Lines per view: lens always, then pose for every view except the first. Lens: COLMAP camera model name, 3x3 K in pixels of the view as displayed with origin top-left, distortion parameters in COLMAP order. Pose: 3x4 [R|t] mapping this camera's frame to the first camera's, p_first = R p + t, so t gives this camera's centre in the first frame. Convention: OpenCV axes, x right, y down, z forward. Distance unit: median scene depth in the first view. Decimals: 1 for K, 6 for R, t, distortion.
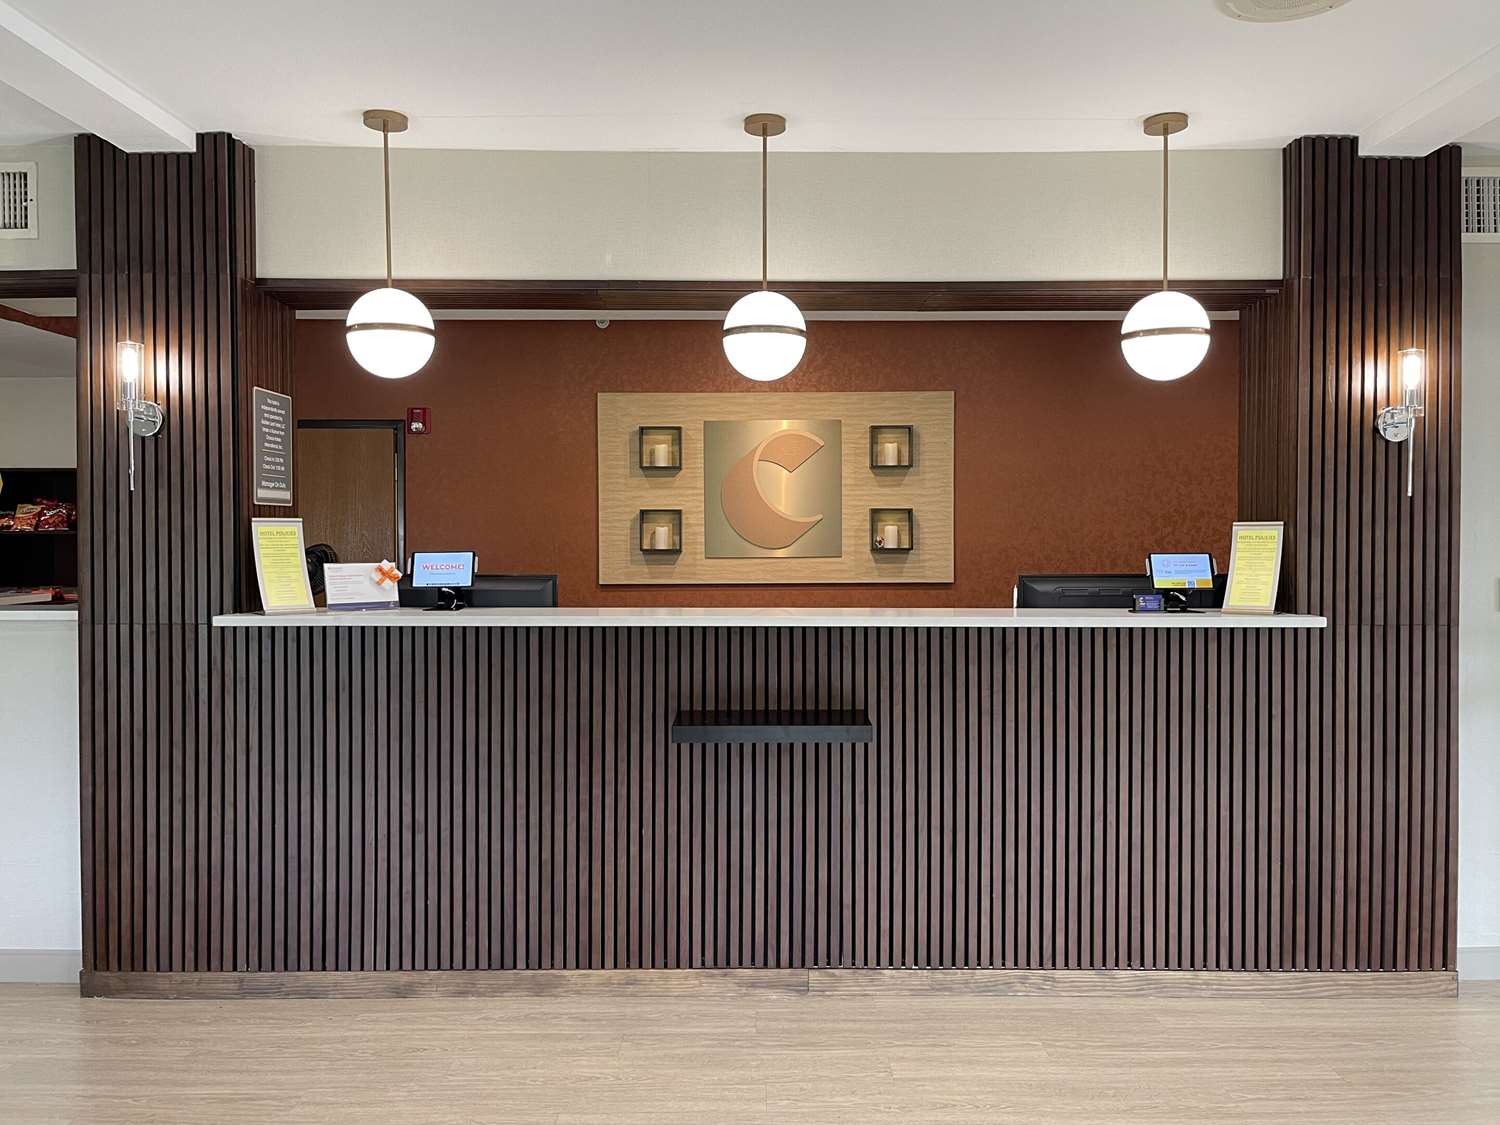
lens RADIAL K [[1190.2, 0, 772.4], [0, 1190.2, 593.1], [0, 0, 1]] dist [0.070688, -0.117045]
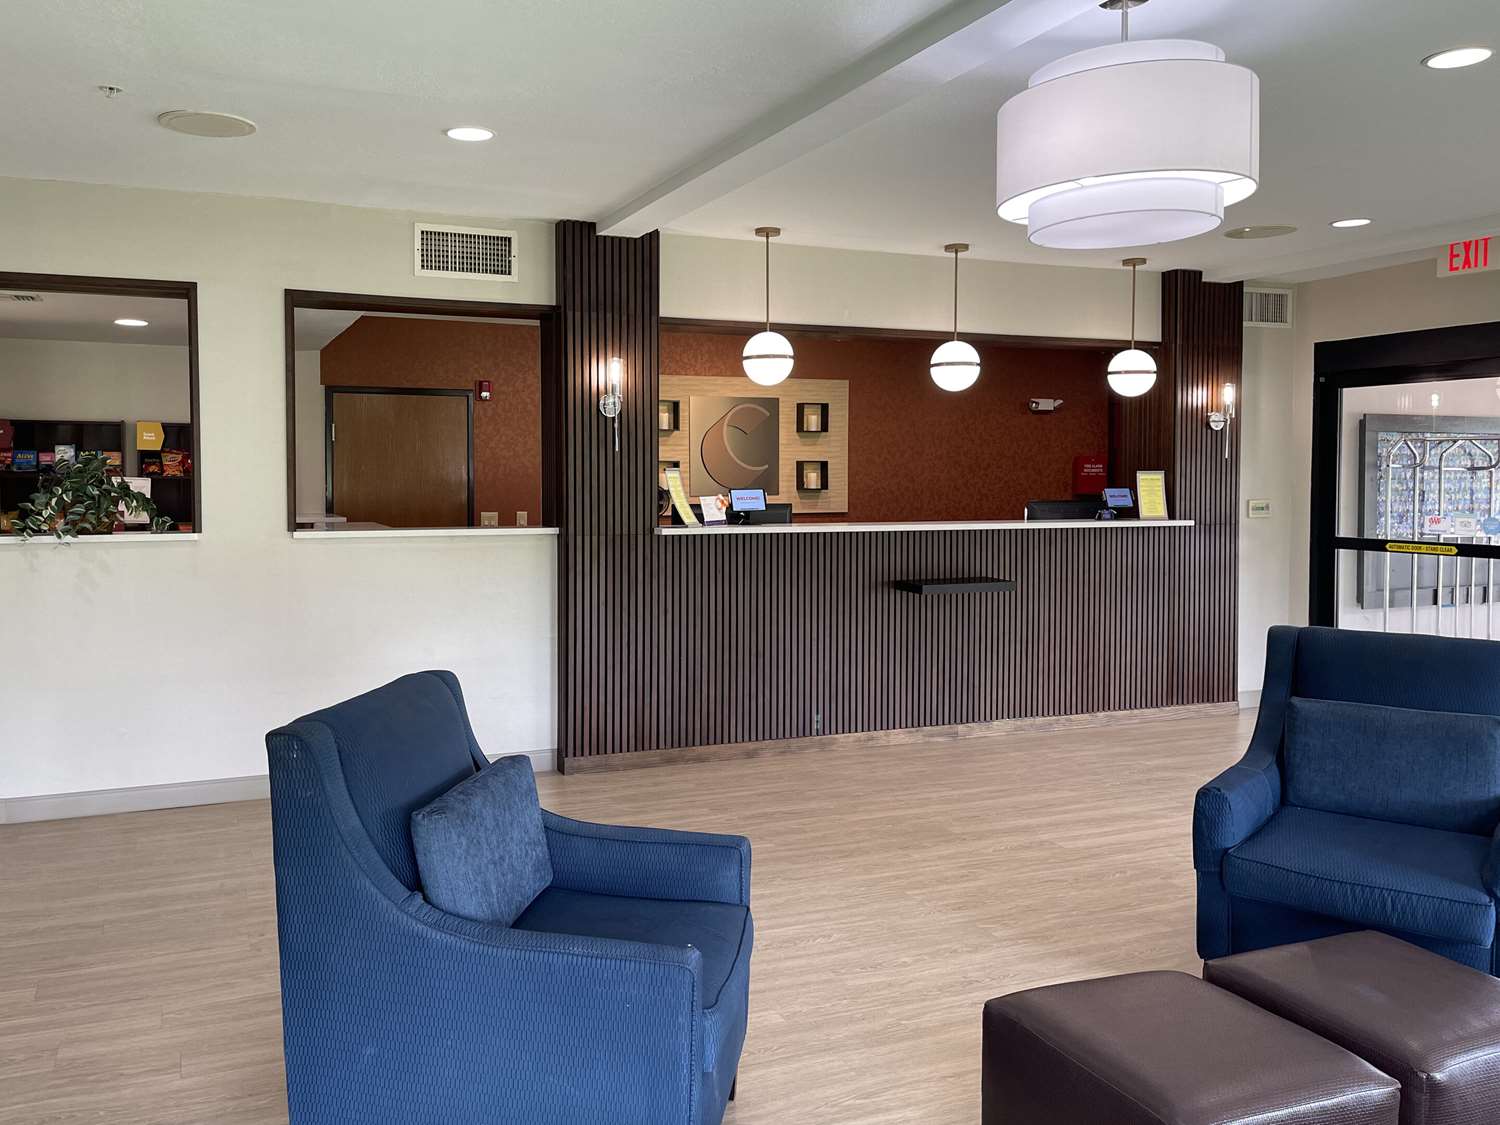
lens RADIAL K [[1130.6, 0, 750.0], [0, 1130.6, 562.5], [0, 0, 1]] dist [0.057224, -0.089028]
pose [[0.931273, -0.027240, 0.363301, -0.850788], [0.018835, 0.999467, 0.026660, 0.024766], [-0.363834, -0.017985, 0.931290, -0.439970]]
